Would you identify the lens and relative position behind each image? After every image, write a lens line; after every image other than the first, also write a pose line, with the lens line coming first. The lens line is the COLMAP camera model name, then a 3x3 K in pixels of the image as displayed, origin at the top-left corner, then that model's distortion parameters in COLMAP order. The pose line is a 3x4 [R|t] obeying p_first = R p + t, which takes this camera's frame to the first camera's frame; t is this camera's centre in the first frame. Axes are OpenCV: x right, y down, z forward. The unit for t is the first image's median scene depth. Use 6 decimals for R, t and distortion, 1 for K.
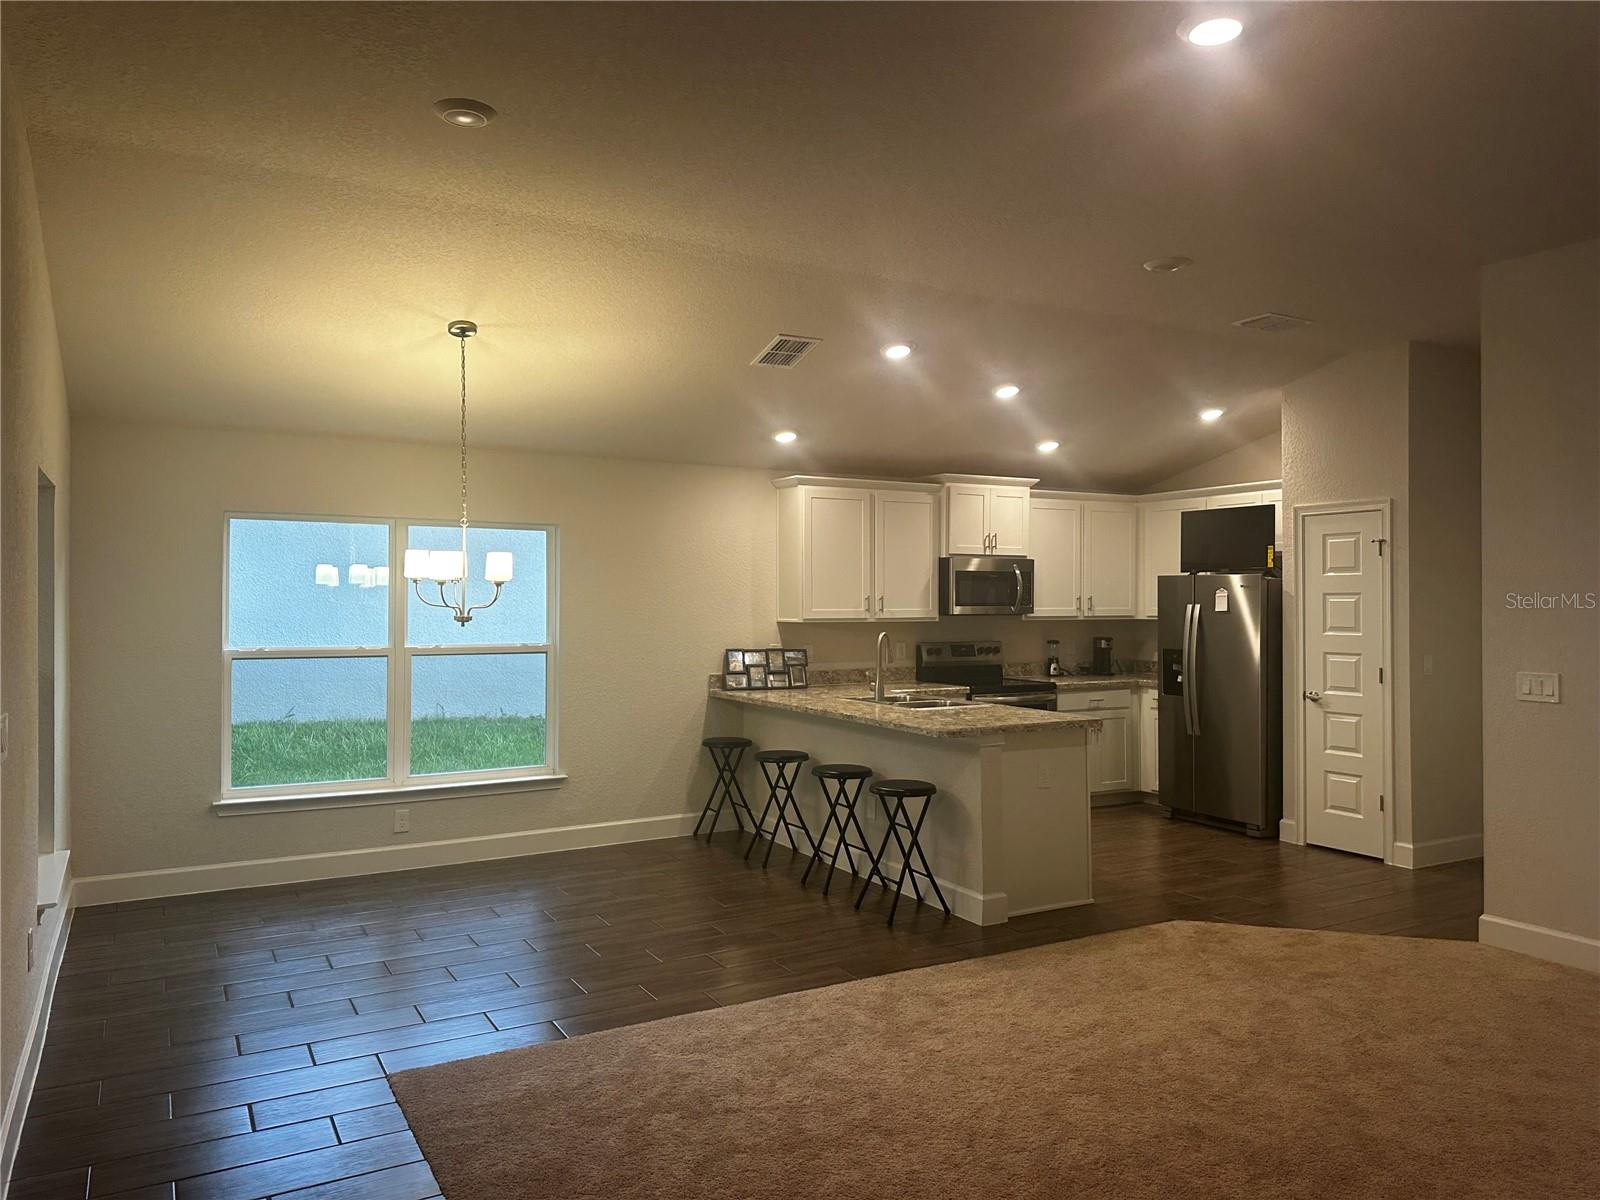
lens RADIAL K [[1145.5, 0, 791.7], [0, 1145.5, 589.3], [0, 0, 1]] dist [0.024325, -0.019637]
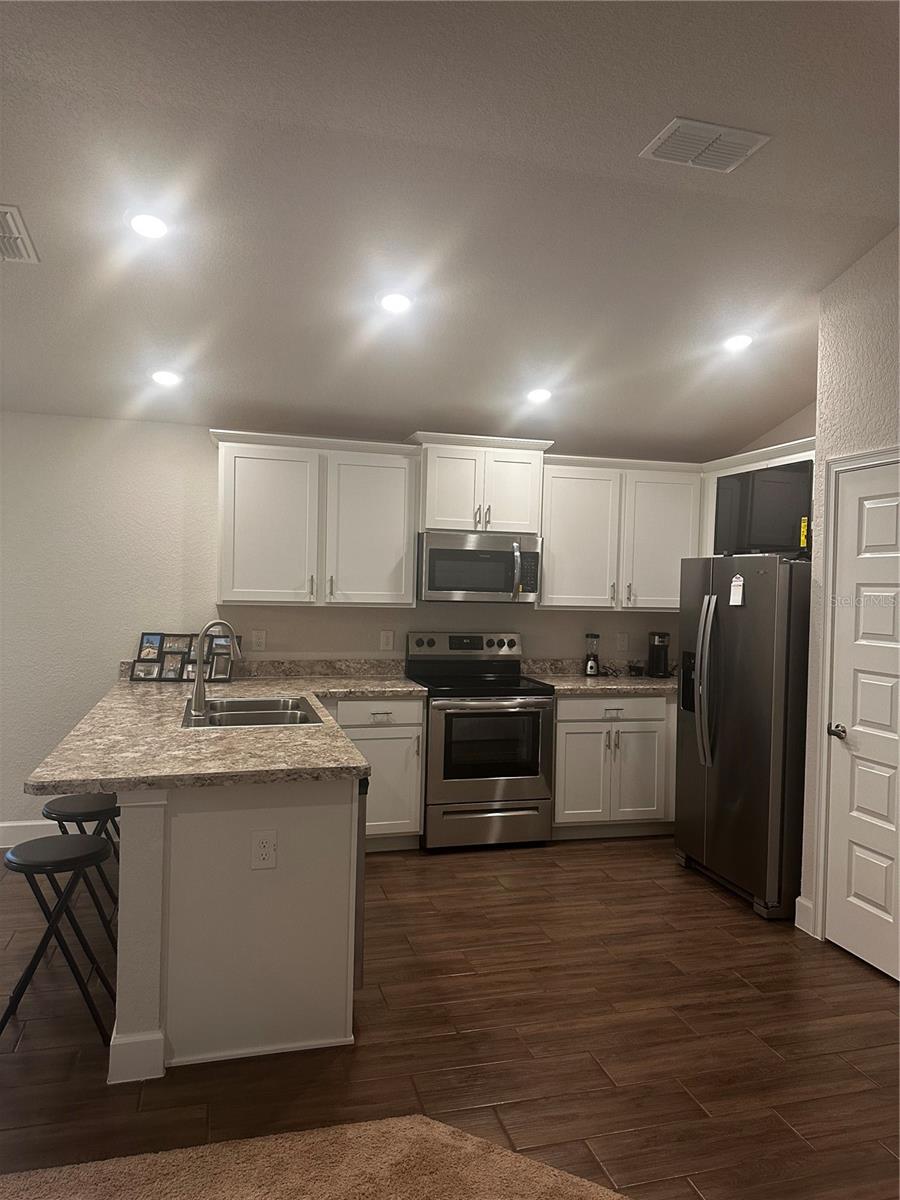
lens RADIAL K [[859.1, 0, 461.8], [0, 859.1, 595.1], [0, 0, 1]] dist [0.024325, -0.019637]
pose [[0.970816, 0.025486, -0.238467, 0.322368], [-0.020729, 0.999533, 0.022439, 0.003345], [0.238928, -0.016841, 0.970891, 0.400927]]
